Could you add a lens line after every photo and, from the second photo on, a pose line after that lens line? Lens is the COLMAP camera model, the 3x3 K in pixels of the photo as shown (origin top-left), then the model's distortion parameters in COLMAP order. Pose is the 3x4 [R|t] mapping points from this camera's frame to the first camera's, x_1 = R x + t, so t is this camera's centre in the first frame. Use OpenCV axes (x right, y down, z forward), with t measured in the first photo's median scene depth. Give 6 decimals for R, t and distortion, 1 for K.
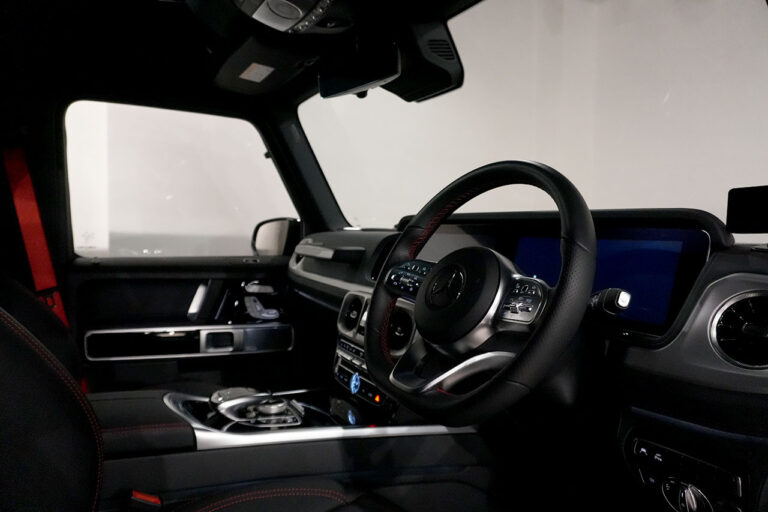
lens RADIAL K [[508.3, 0, 384.0], [0, 508.3, 256.0], [0, 0, 1]] dist [-0.010004, -0.001814]
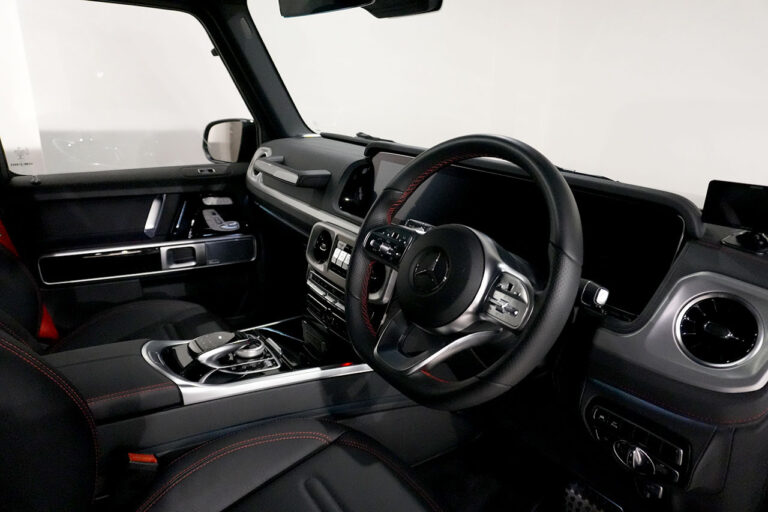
lens RADIAL K [[508.3, 0, 384.0], [0, 508.3, 256.0], [0, 0, 1]] dist [-0.010004, -0.001814]
pose [[0.995413, -0.020795, 0.093384, -0.037168], [-0.003857, 0.966574, 0.256359, -0.133653], [-0.095594, -0.255543, 0.962060, 0.026394]]
